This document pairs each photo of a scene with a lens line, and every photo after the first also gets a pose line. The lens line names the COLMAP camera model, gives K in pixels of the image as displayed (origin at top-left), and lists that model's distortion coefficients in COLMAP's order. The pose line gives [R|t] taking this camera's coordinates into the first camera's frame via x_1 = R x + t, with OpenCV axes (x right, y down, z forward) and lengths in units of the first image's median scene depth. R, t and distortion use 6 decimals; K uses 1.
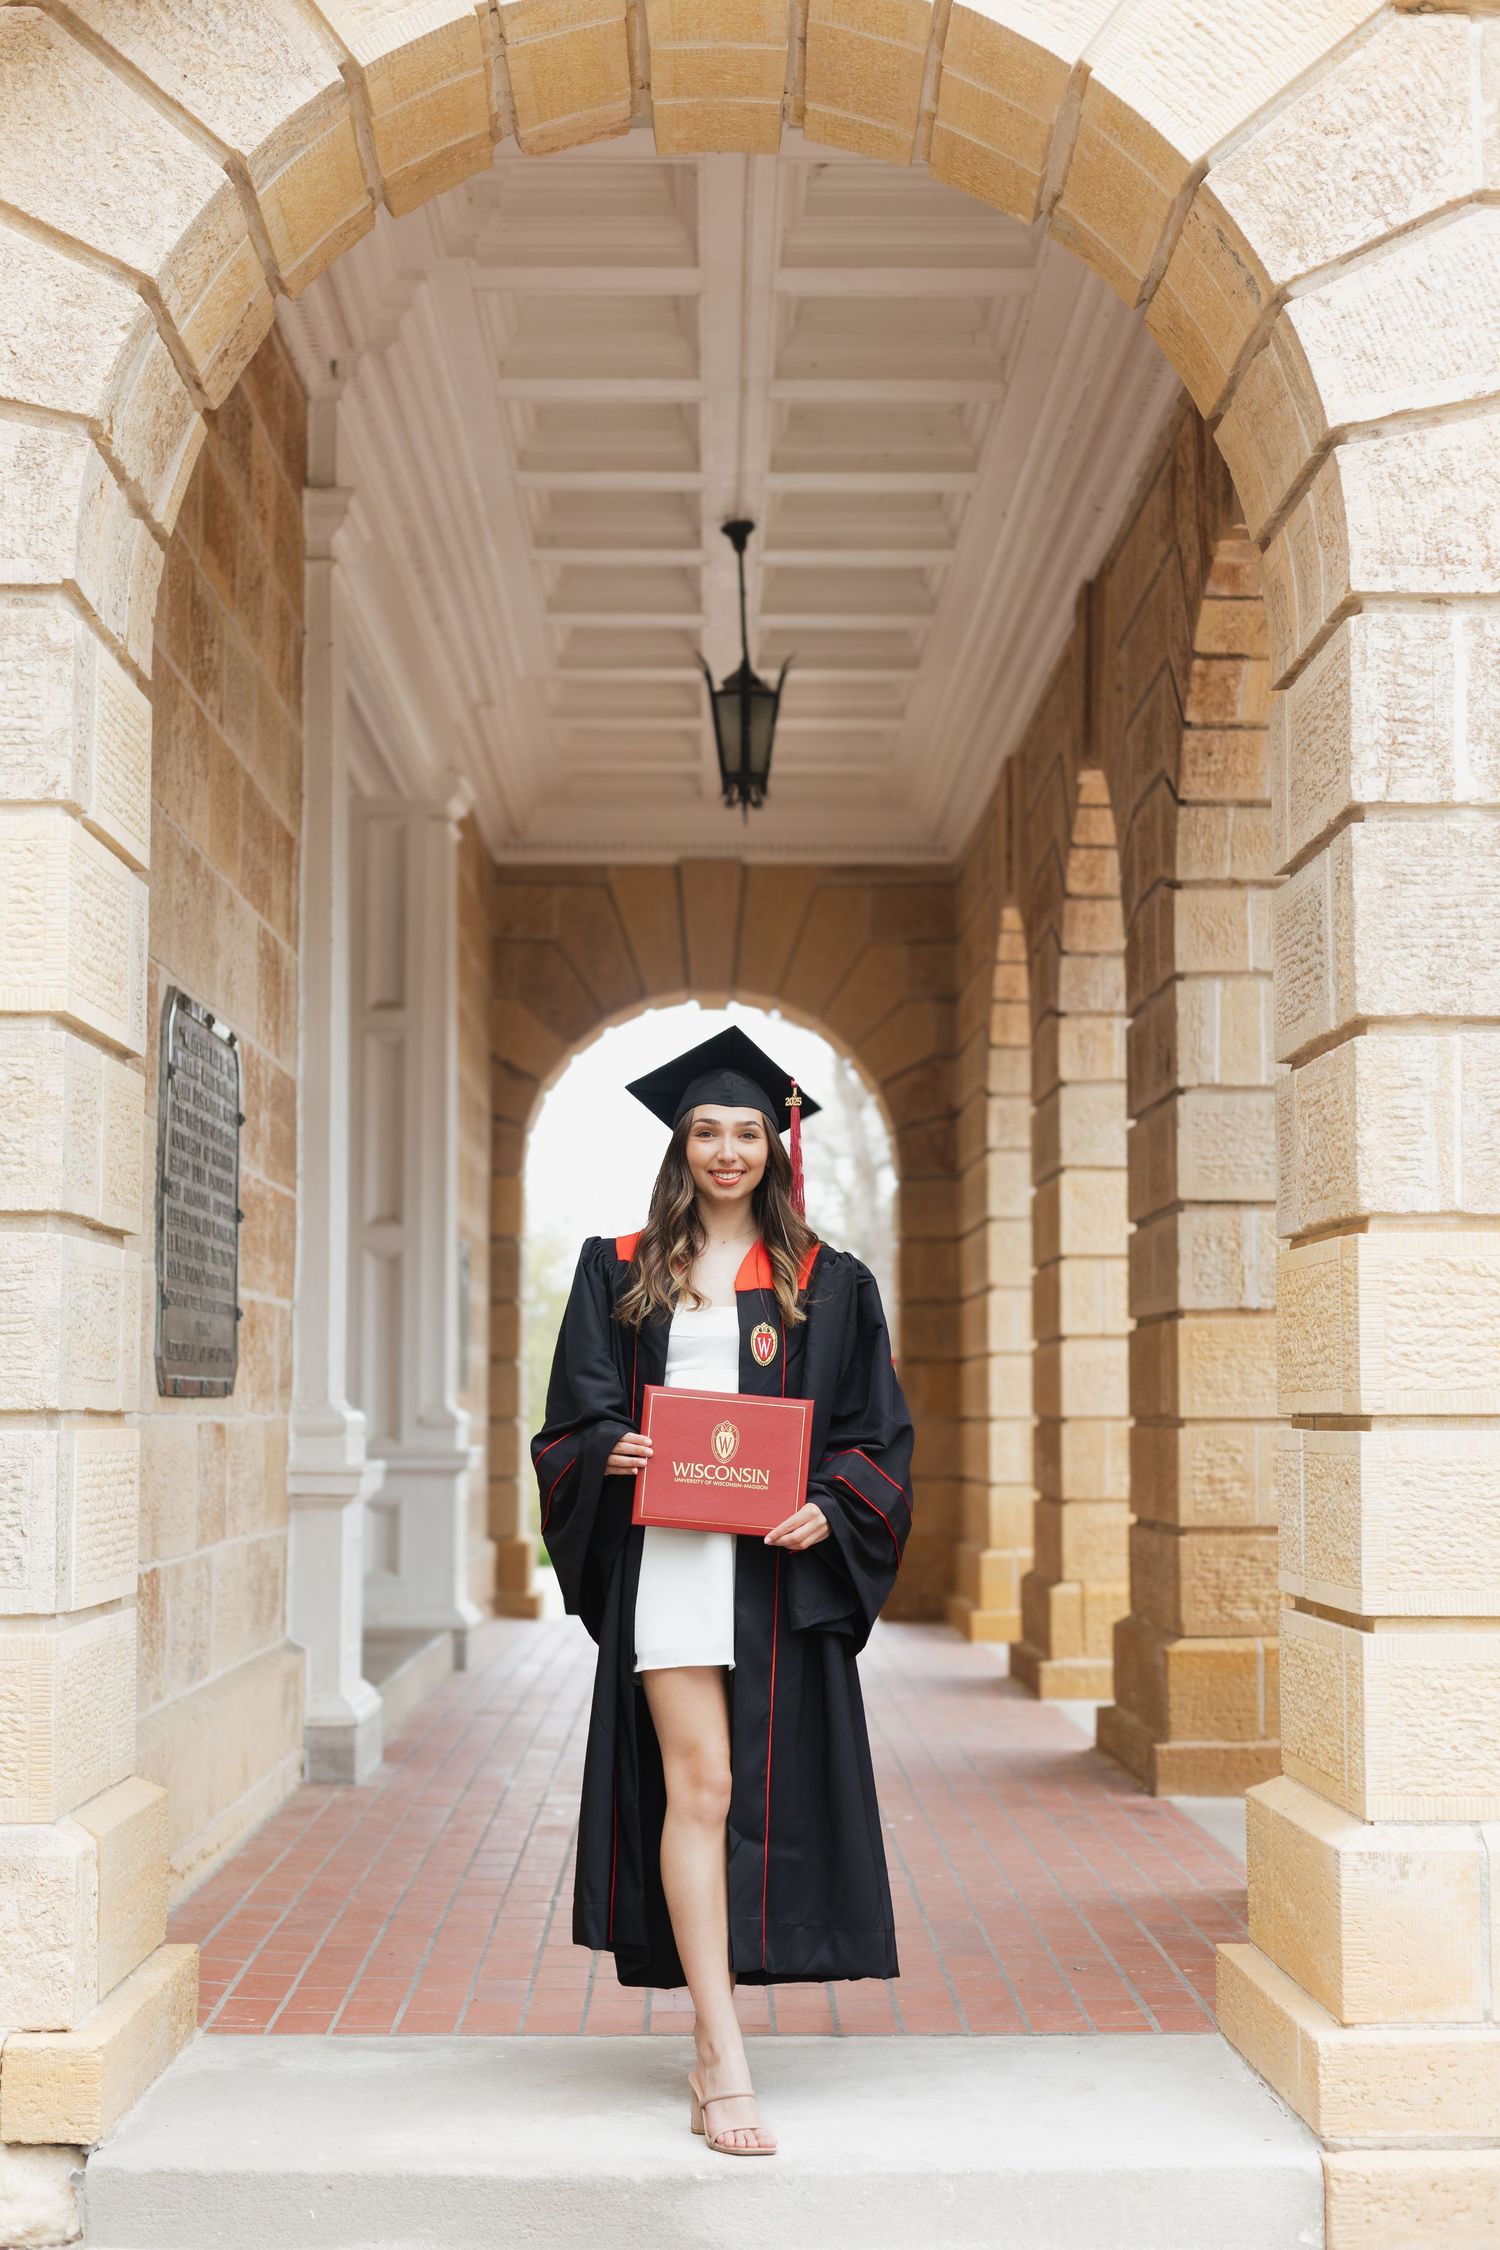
lens RADIAL K [[3146.7, 0, 750.0], [0, 3146.7, 1125.0], [0, 0, 1]] dist [-0.006318, -0.008370]
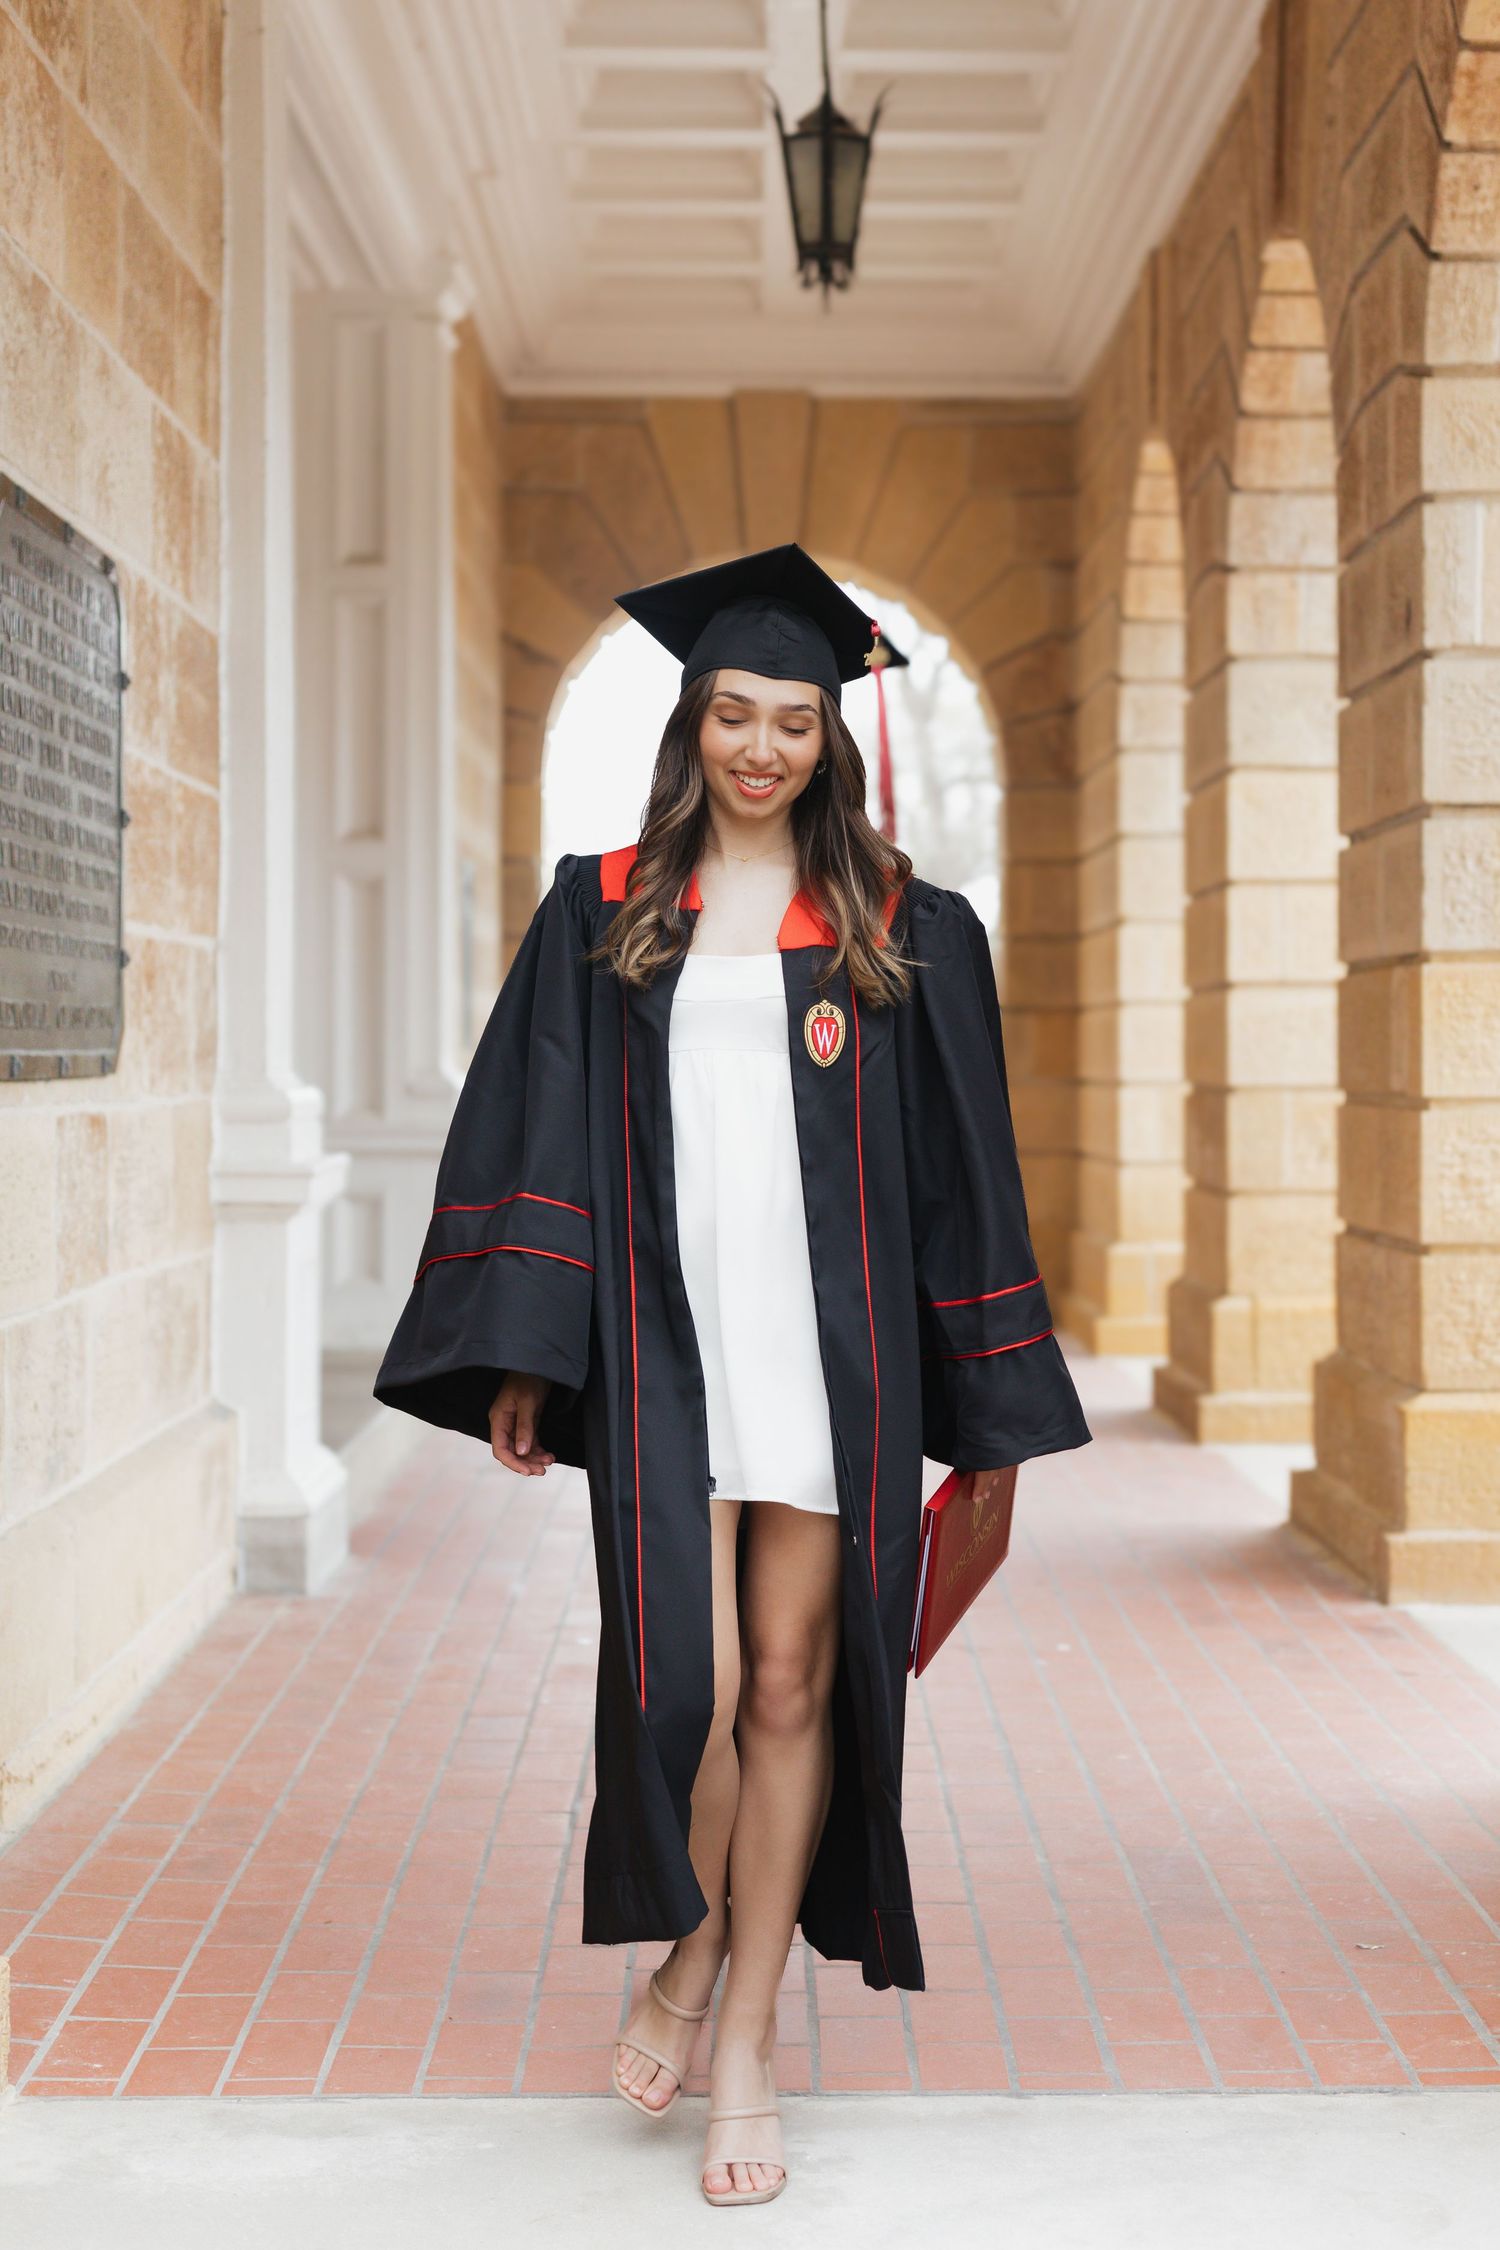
lens RADIAL K [[3274.5, 0, 871.4], [0, 3274.5, 979.2], [0, 0, 1]] dist [0.001511, 0.007224]
pose [[0.999700, 0.000161, 0.024480, -0.011686], [-0.001871, 0.997557, 0.069835, 0.011571], [-0.024409, -0.069860, 0.997258, 0.231802]]
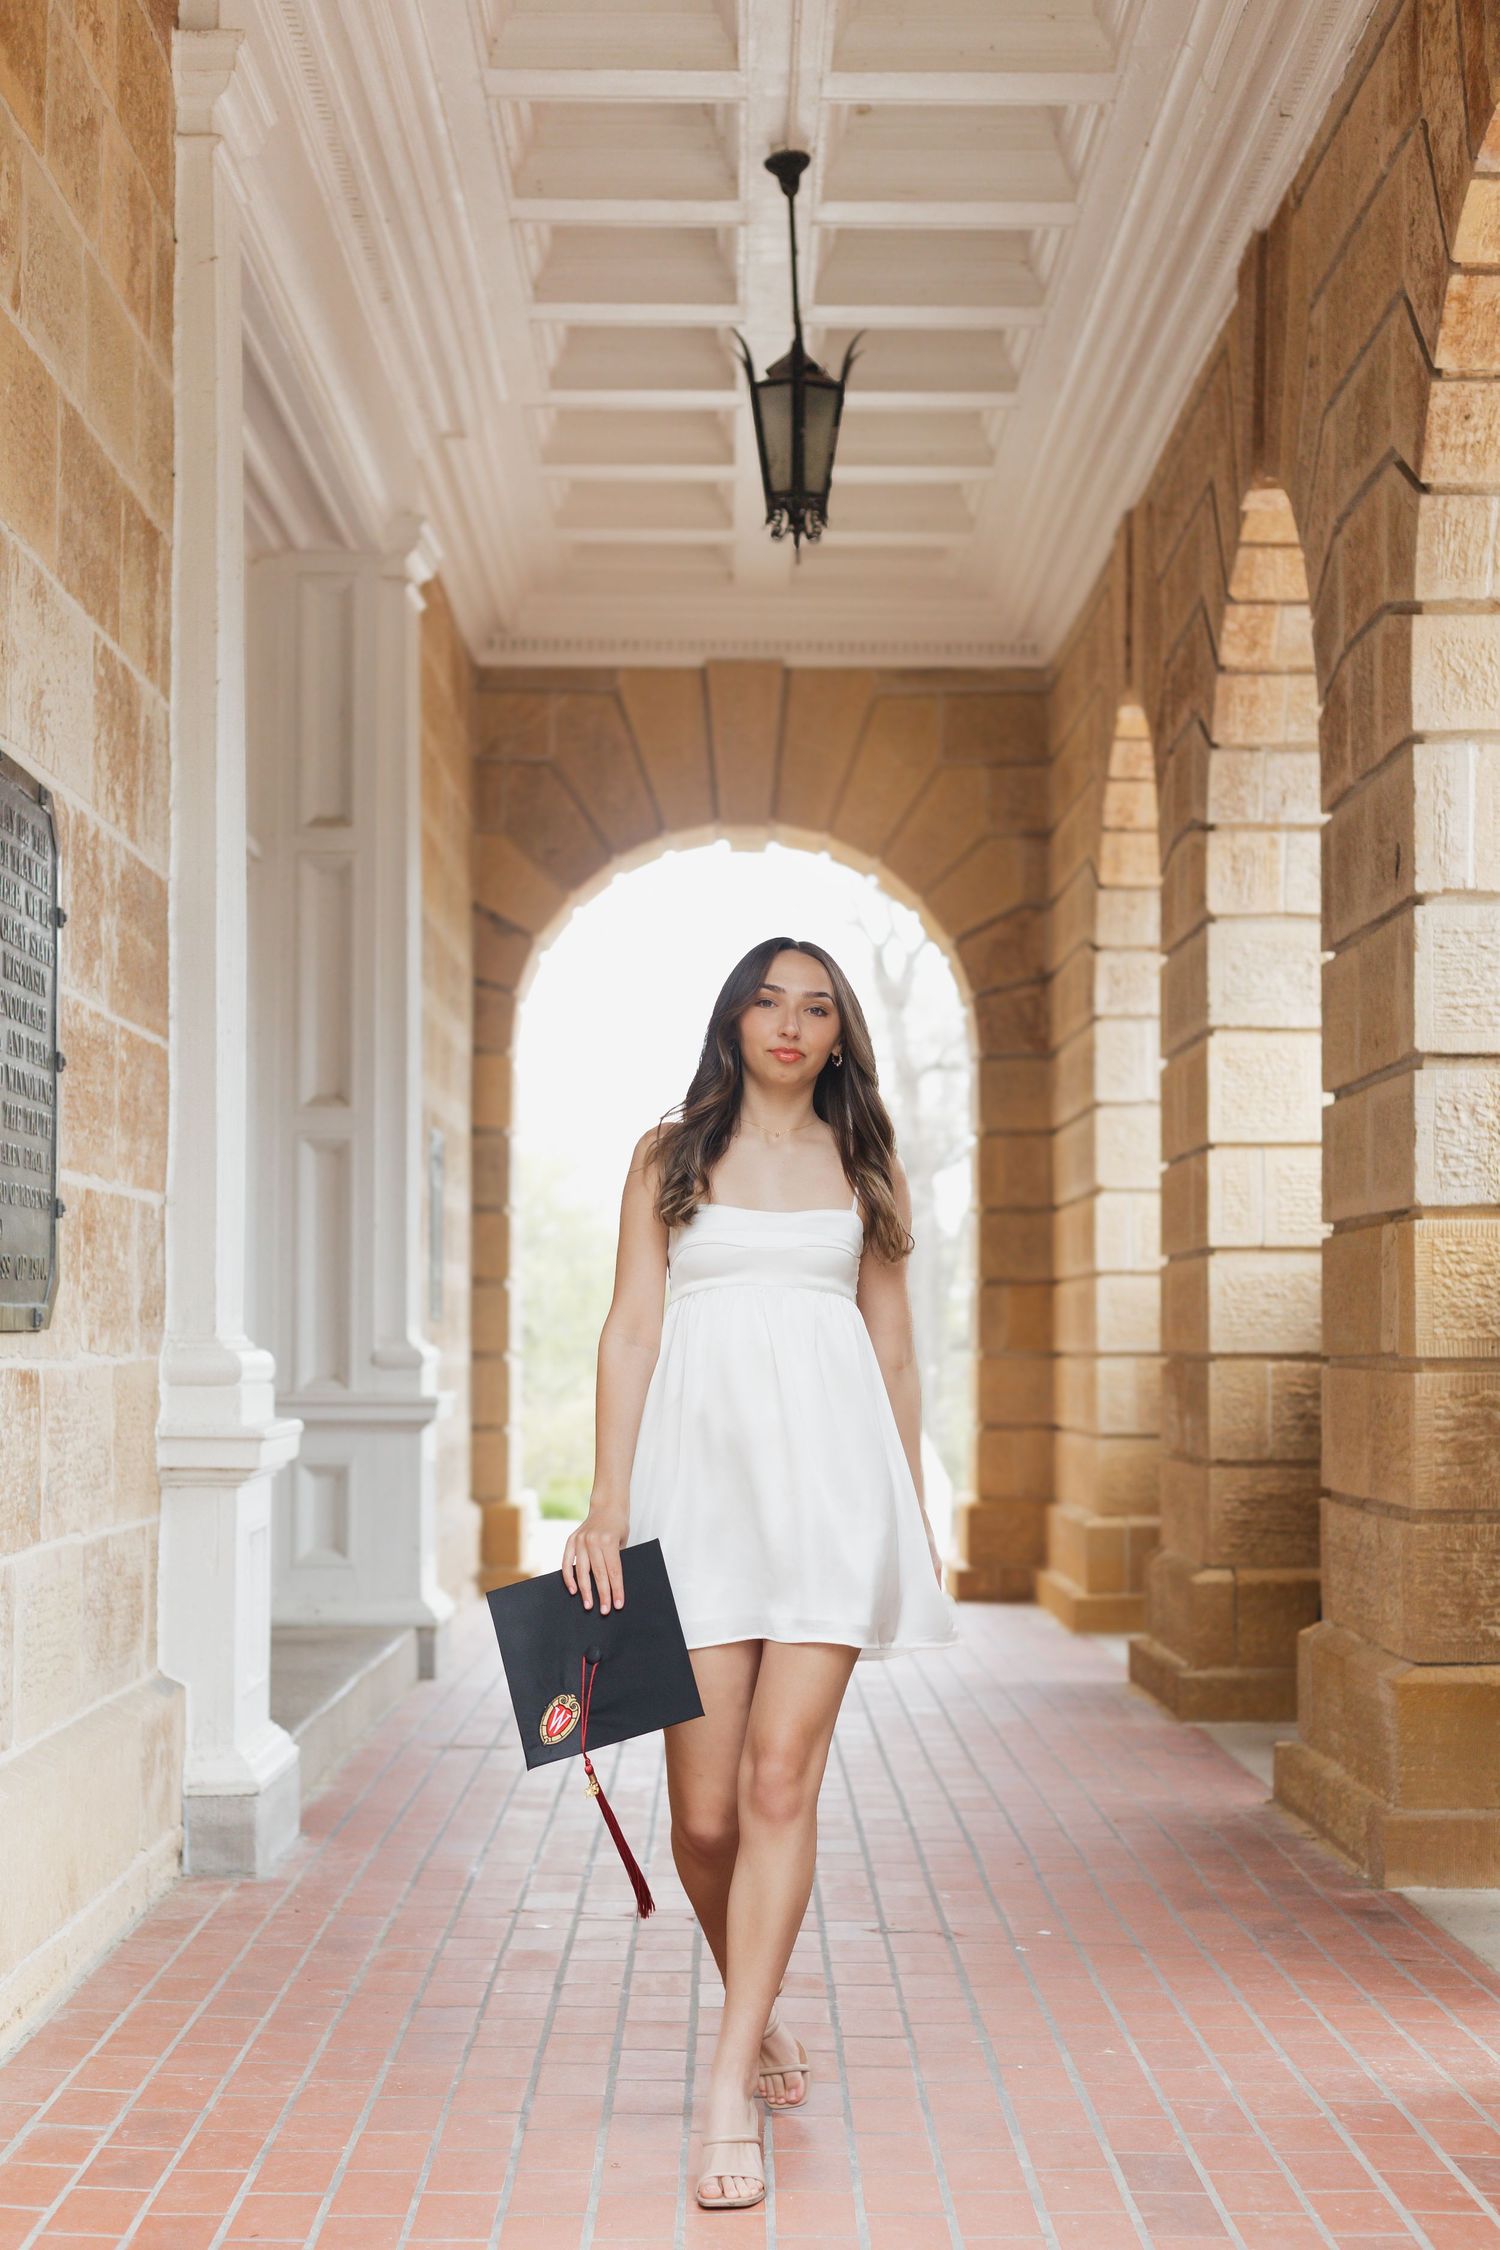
lens RADIAL K [[3174.5, 0, 842.5], [0, 3174.5, 1210.5], [0, 0, 1]] dist [-0.000541, 0.037192]
pose [[0.999734, -0.000234, 0.023084, -0.009658], [-0.000931, 0.998726, 0.050446, 0.023010], [-0.023066, -0.050454, 0.998460, 0.279951]]
